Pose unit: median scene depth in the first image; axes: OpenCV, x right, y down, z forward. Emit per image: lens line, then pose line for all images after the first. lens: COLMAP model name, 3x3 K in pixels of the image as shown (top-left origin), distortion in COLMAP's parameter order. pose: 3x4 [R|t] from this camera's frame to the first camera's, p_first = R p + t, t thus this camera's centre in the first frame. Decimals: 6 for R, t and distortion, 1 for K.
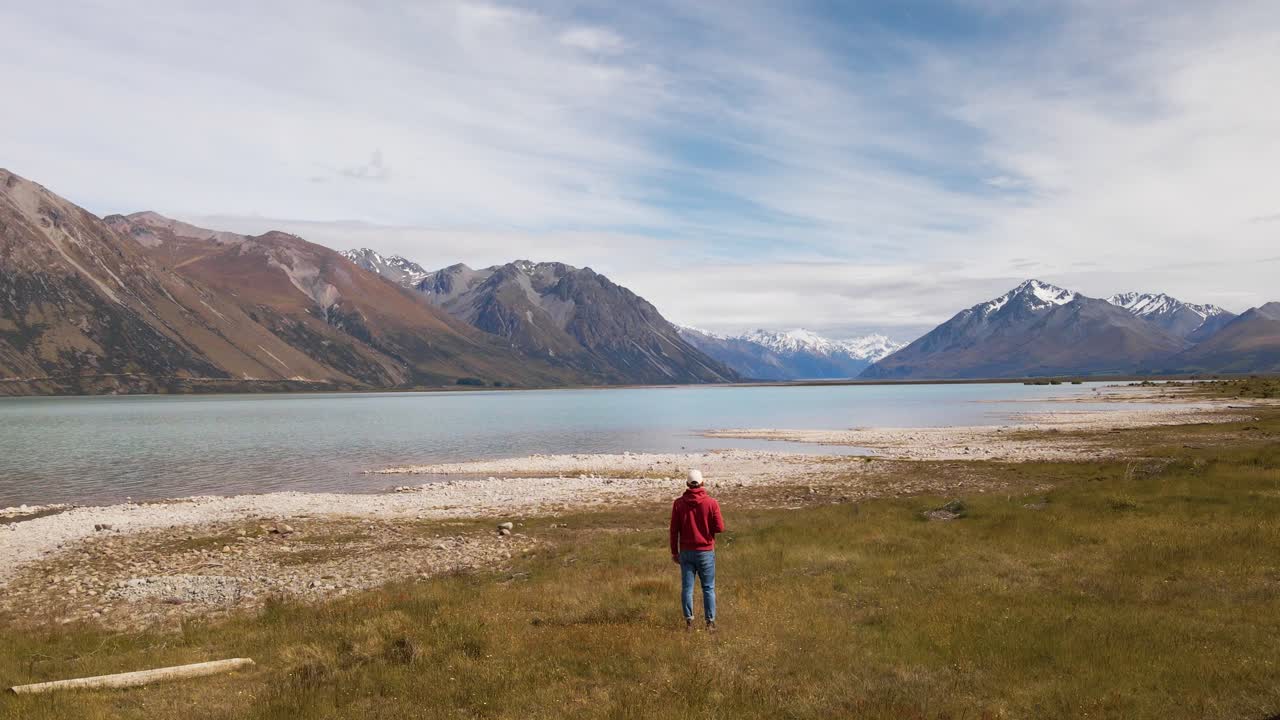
lens RADIAL K [[1046.7, 0, 640.0], [0, 1046.7, 360.0], [0, 0, 1]] dist [0.044656, 0.001251]
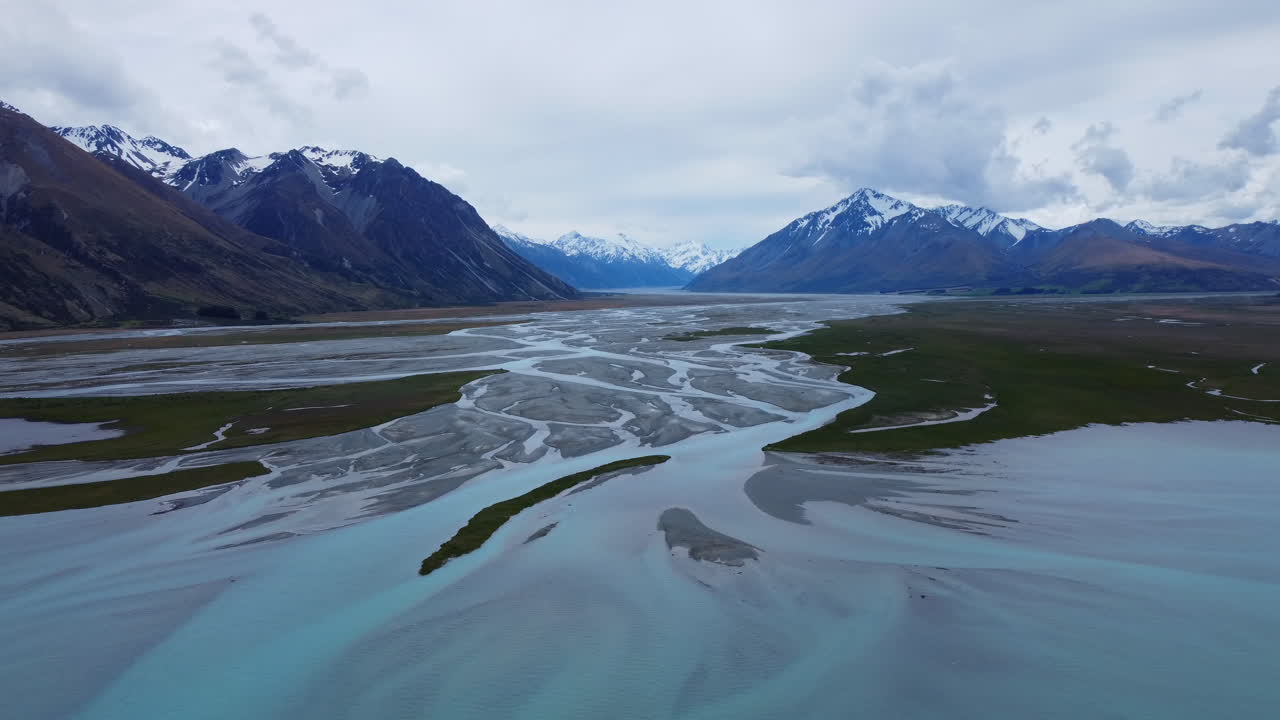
lens RADIAL K [[951.3, 0, 609.2], [0, 951.3, 359.5], [0, 0, 1]] dist [0.011588, 0.001447]
pose [[0.985148, -0.004158, 0.171657, -0.010693], [-0.013983, 0.994443, 0.104340, -0.010334], [-0.171137, -0.105191, 0.979616, 0.210451]]
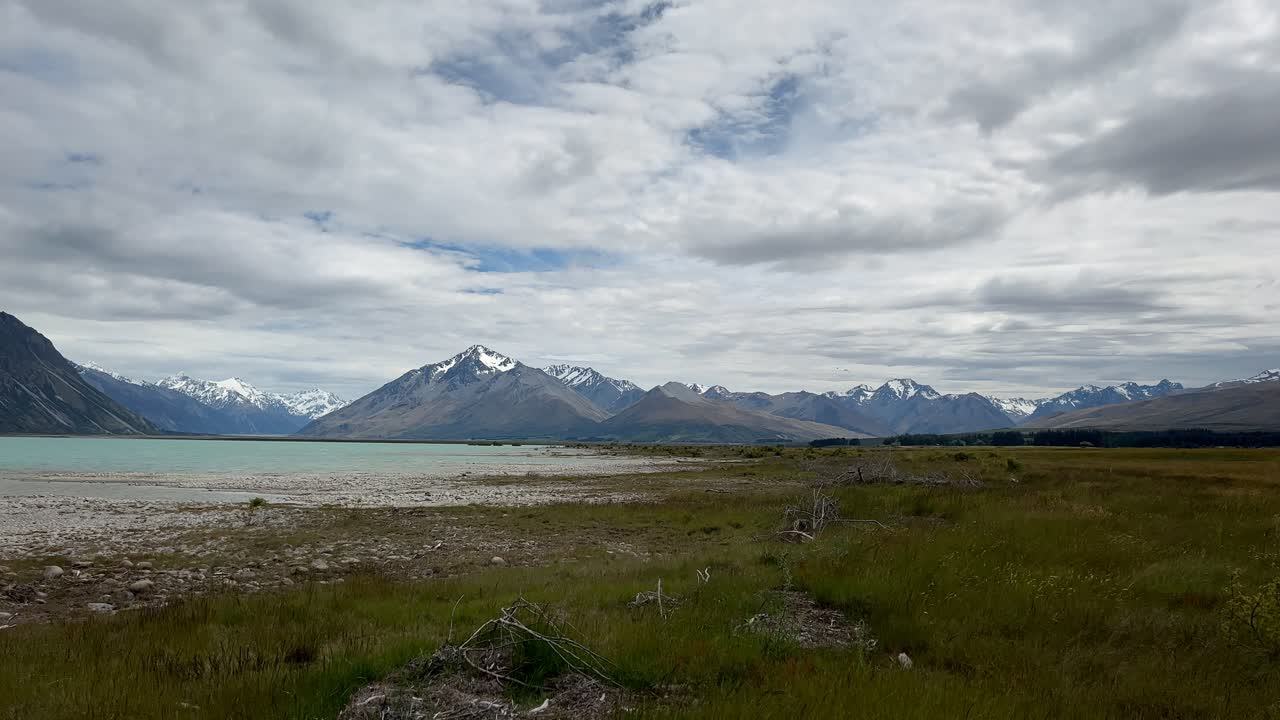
lens RADIAL K [[1062.6, 0, 714.4], [0, 1062.6, 358.6], [0, 0, 1]] dist [0.001499, -0.054250]
pose [[0.836305, 0.073930, 0.543257, 0.001375], [-0.042194, 0.996607, -0.070670, 0.000604], [-0.546639, 0.036180, 0.836587, 0.005128]]
